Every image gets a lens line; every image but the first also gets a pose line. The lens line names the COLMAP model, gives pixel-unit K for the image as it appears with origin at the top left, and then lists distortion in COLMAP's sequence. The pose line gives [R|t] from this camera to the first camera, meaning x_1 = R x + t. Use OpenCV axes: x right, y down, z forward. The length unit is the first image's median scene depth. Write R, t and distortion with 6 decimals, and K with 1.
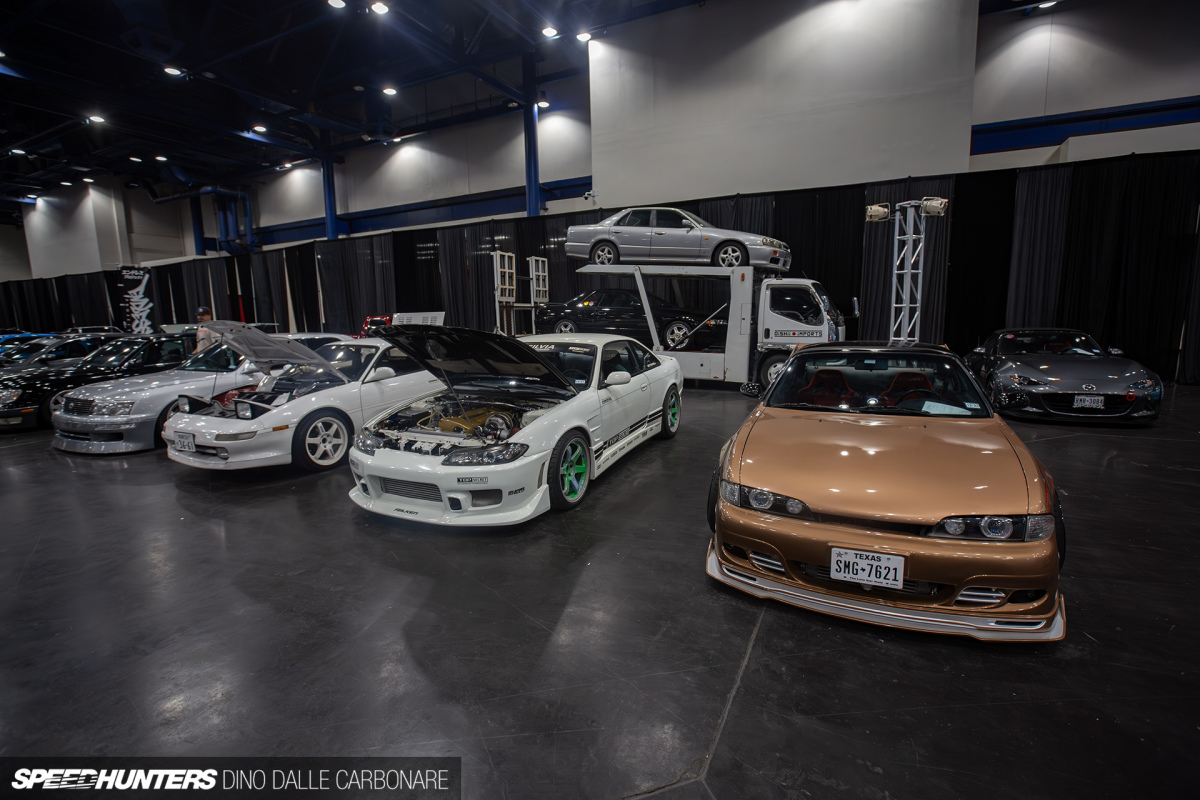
lens RADIAL K [[544.2, 0, 609.1], [0, 544.2, 397.3], [0, 0, 1]] dist [-0.052354, 0.016494]
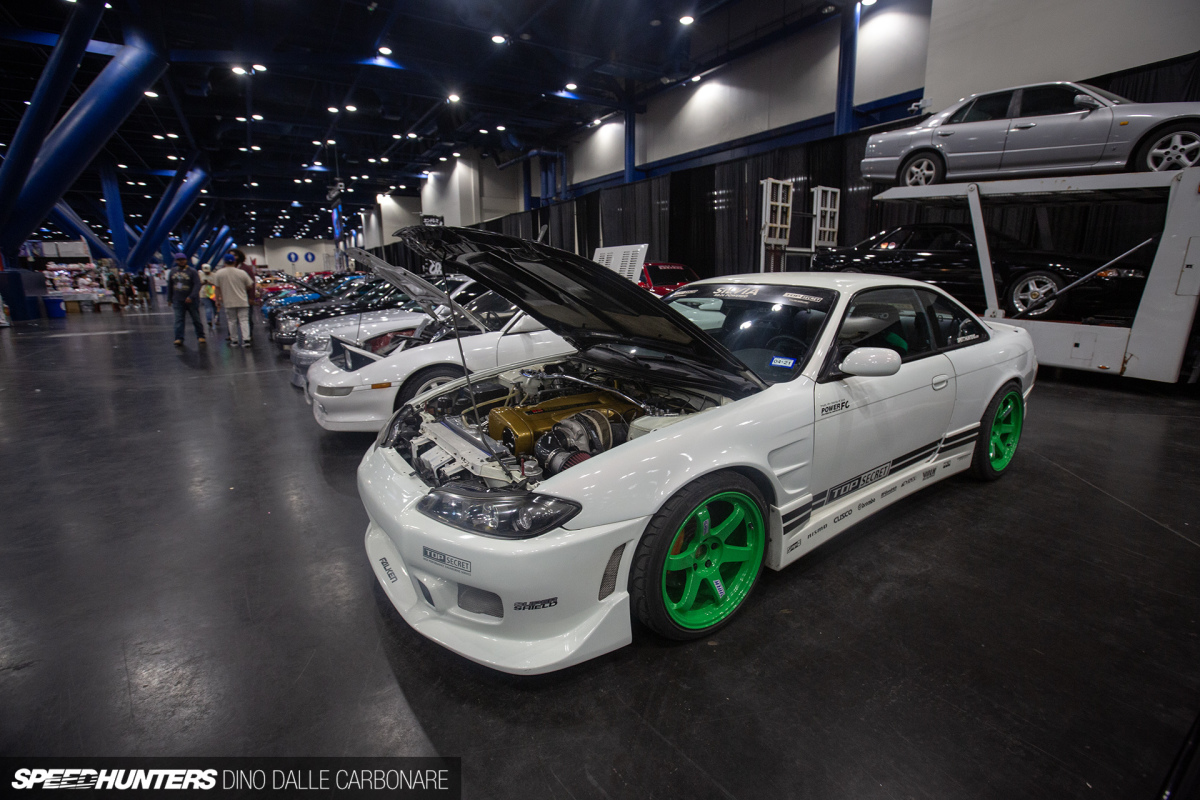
lens RADIAL K [[544.4, 0, 603.8], [0, 544.4, 398.5], [0, 0, 1]] dist [-0.047252, 0.014576]
pose [[0.854395, 0.126004, -0.504114, 0.024531], [-0.086596, 0.991114, 0.100965, -0.013142], [0.512357, -0.042610, 0.857715, 0.209296]]
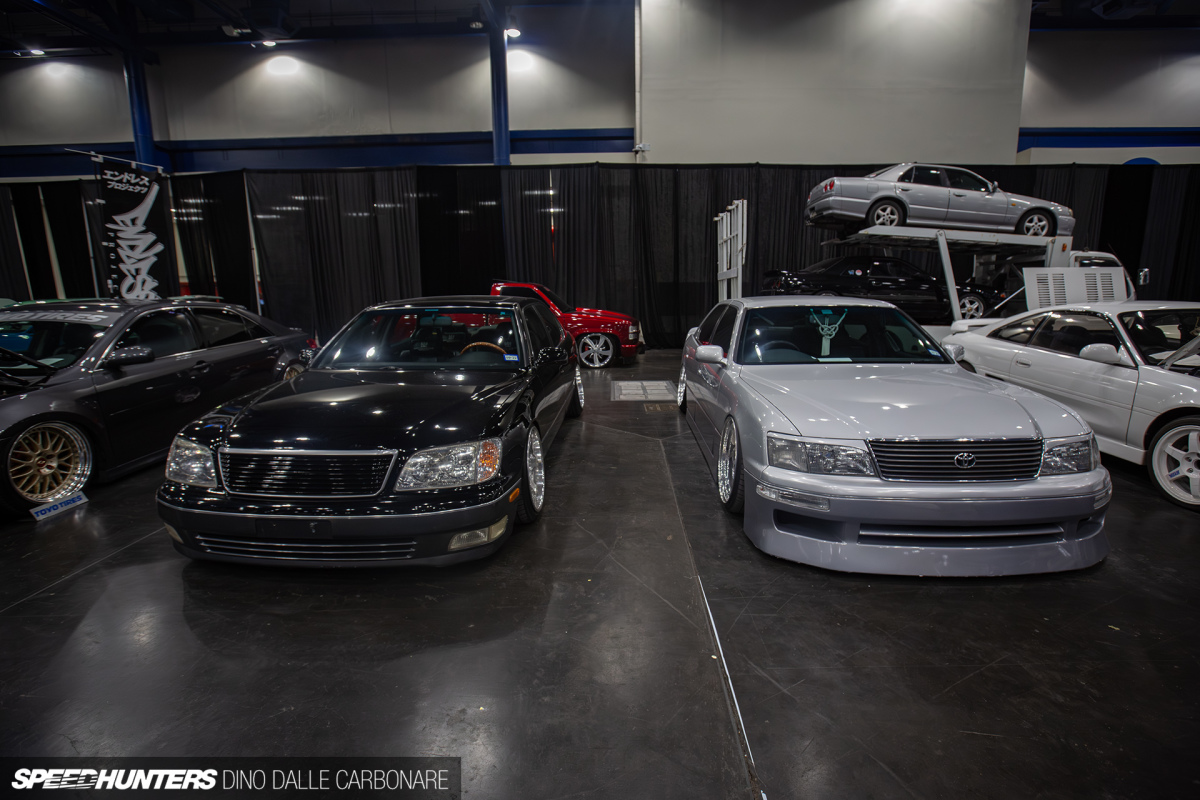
lens RADIAL K [[551.2, 0, 604.0], [0, 551.2, 397.0], [0, 0, 1]] dist [-0.039621, 0.011009]
pose [[0.908413, -0.065236, 0.412953, -0.786285], [0.056563, 0.997847, 0.033208, -0.029840], [-0.414230, -0.006809, 0.910147, 0.401316]]
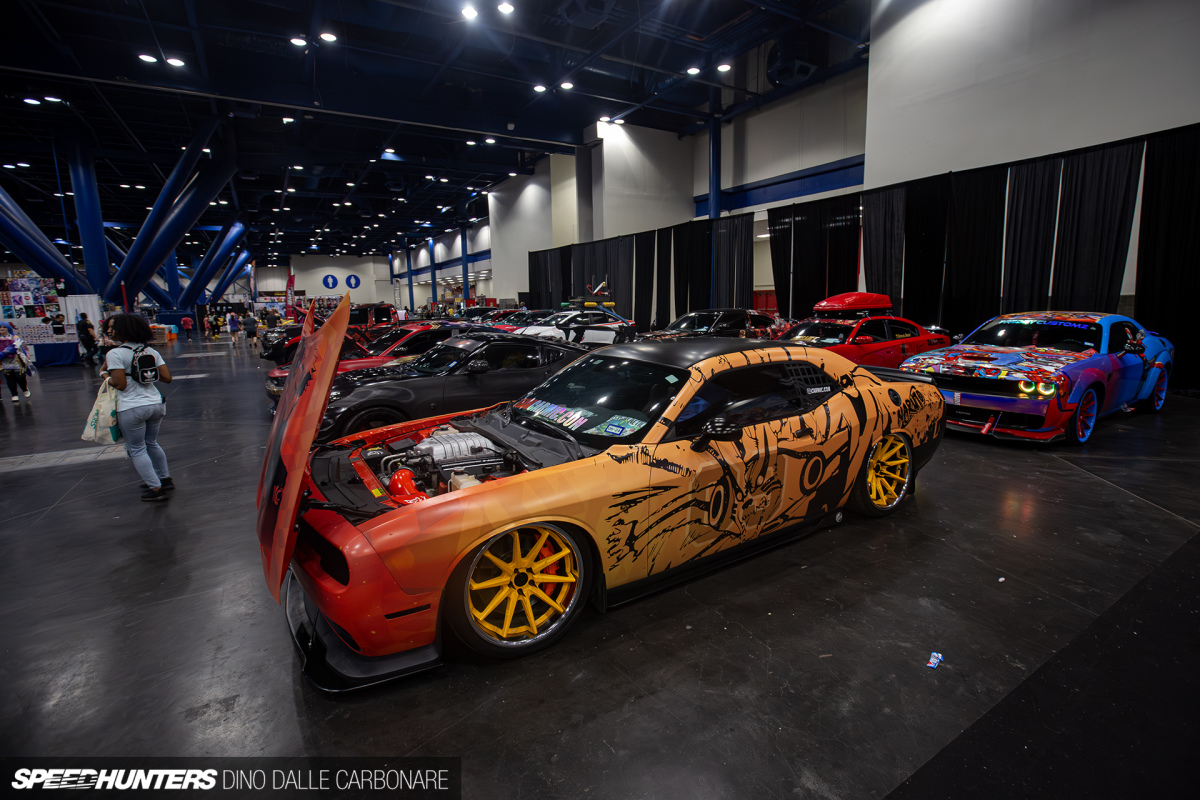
lens RADIAL K [[544.4, 0, 603.8], [0, 544.4, 398.5], [0, 0, 1]] dist [-0.047252, 0.014576]
pose [[0.850260, 0.089930, -0.518624, -3.615181], [-0.073160, 0.995924, 0.052753, -0.219606], [0.521255, -0.006911, 0.853373, 1.802719]]
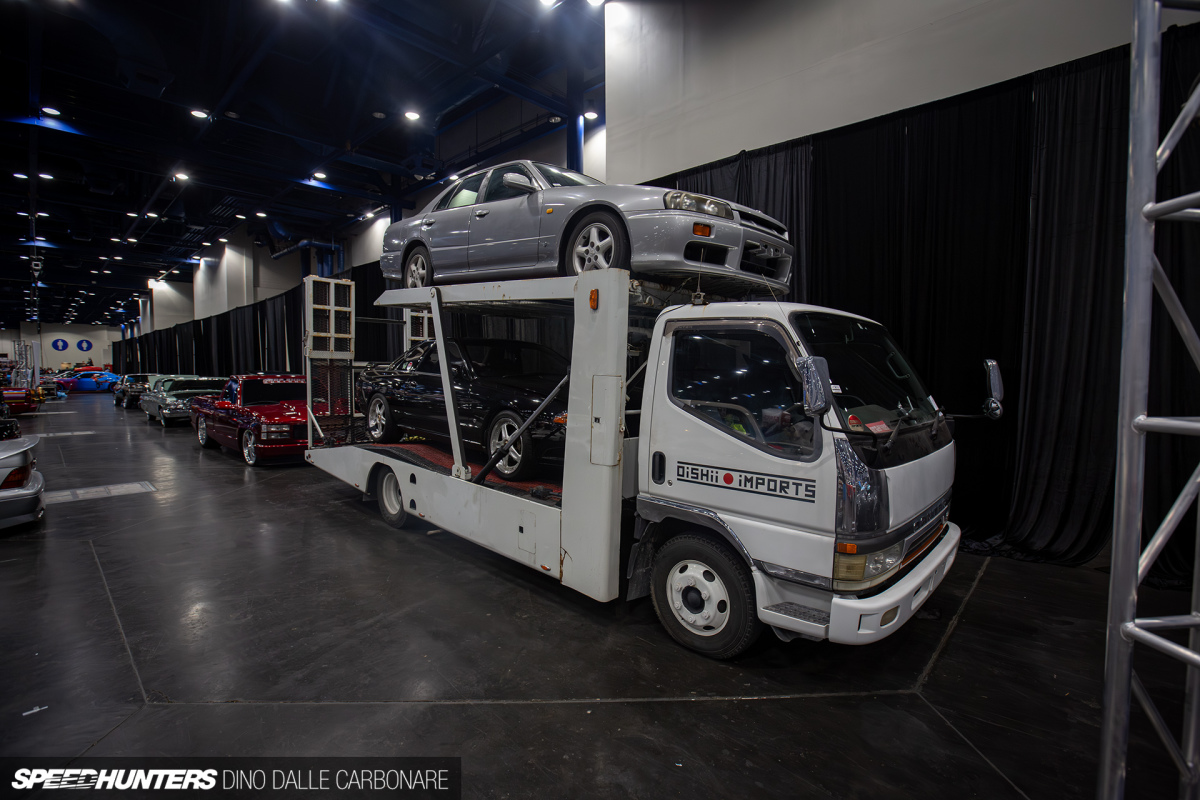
lens RADIAL K [[544.4, 0, 603.8], [0, 544.4, 398.5], [0, 0, 1]] dist [-0.047252, 0.014576]
pose [[0.956847, 0.036119, -0.288340, 0.306677], [-0.063768, 0.994159, -0.087076, -0.111650], [0.283511, 0.101705, 0.953561, 0.582059]]
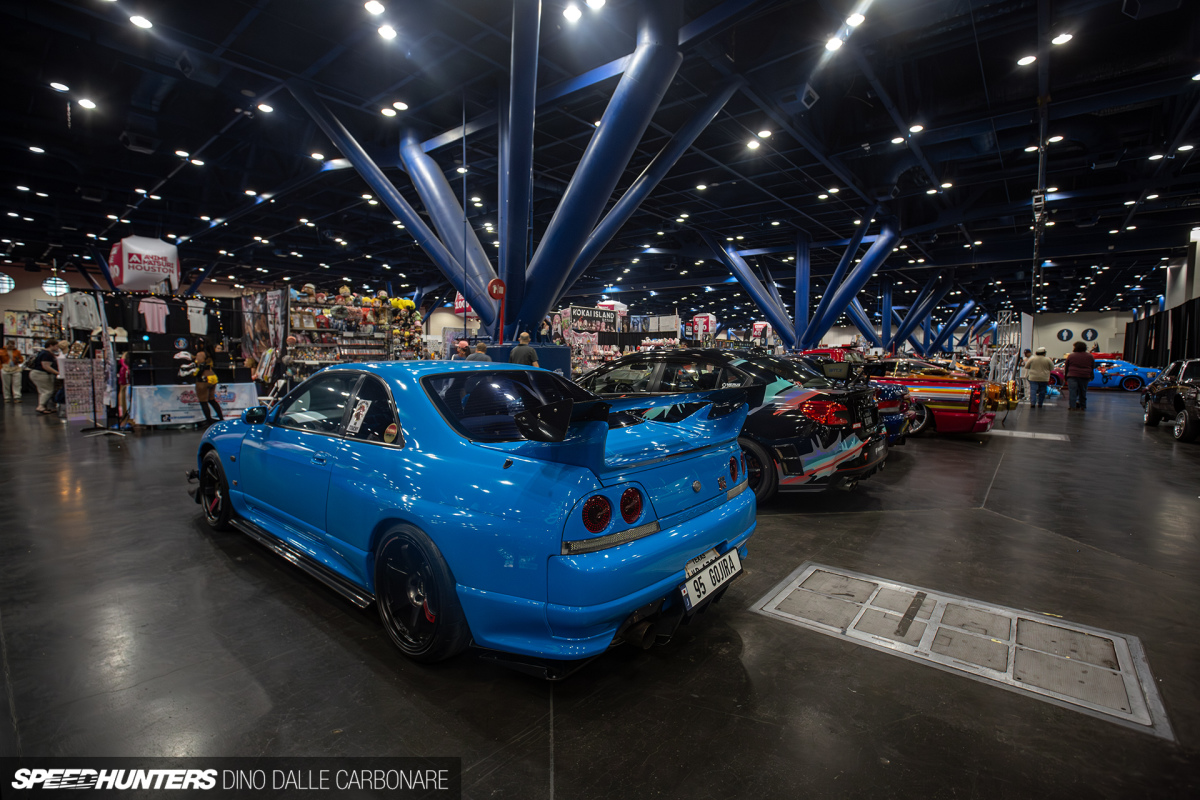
lens RADIAL K [[544.4, 0, 603.8], [0, 544.4, 398.5], [0, 0, 1]] dist [-0.047252, 0.014576]
pose [[-0.236594, 0.089846, -0.967446, -0.912953], [-0.150877, 0.980240, 0.127932, -0.161966], [0.959823, 0.176233, -0.218363, 1.238127]]
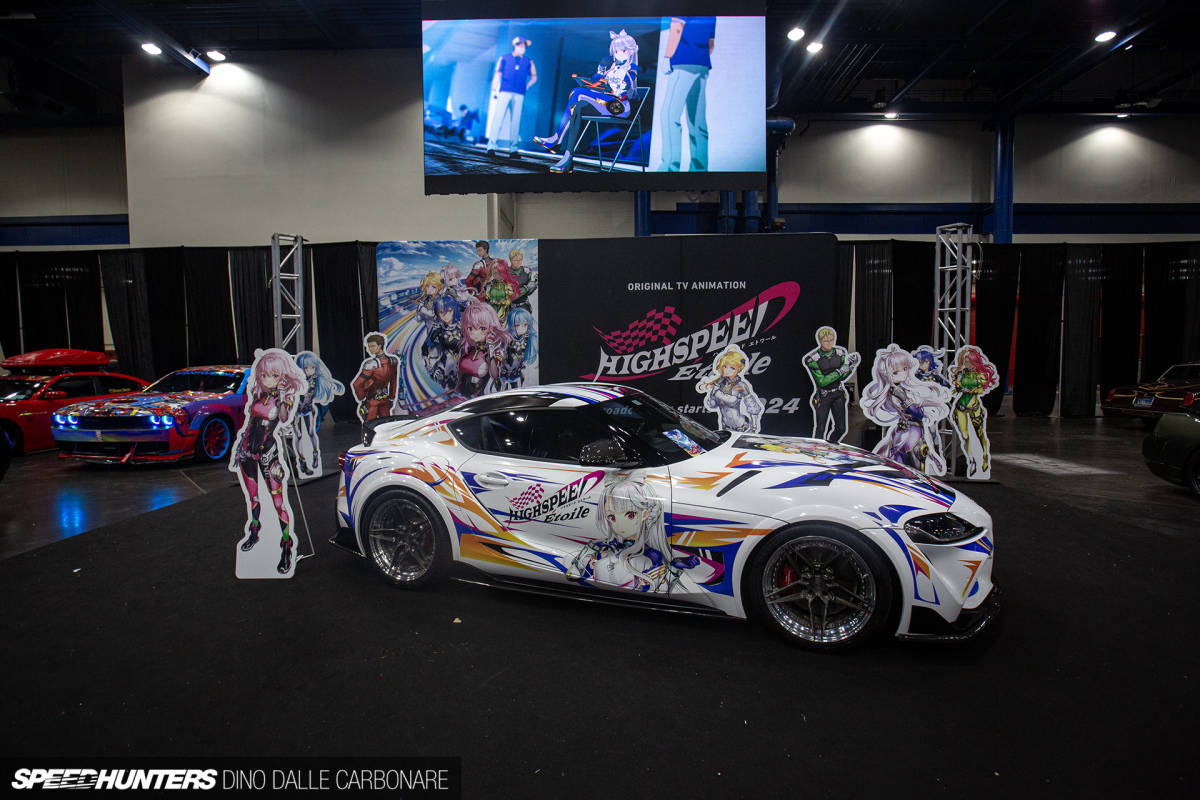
lens RADIAL K [[555.9, 0, 600.0], [0, 555.9, 400.0], [0, 0, 1]] dist [-0.015736, -0.000041]
pose [[0.903241, -0.016950, 0.428798, -3.386211], [0.056817, 0.995146, -0.080346, -0.182466], [-0.425355, 0.096935, 0.899820, 1.651711]]
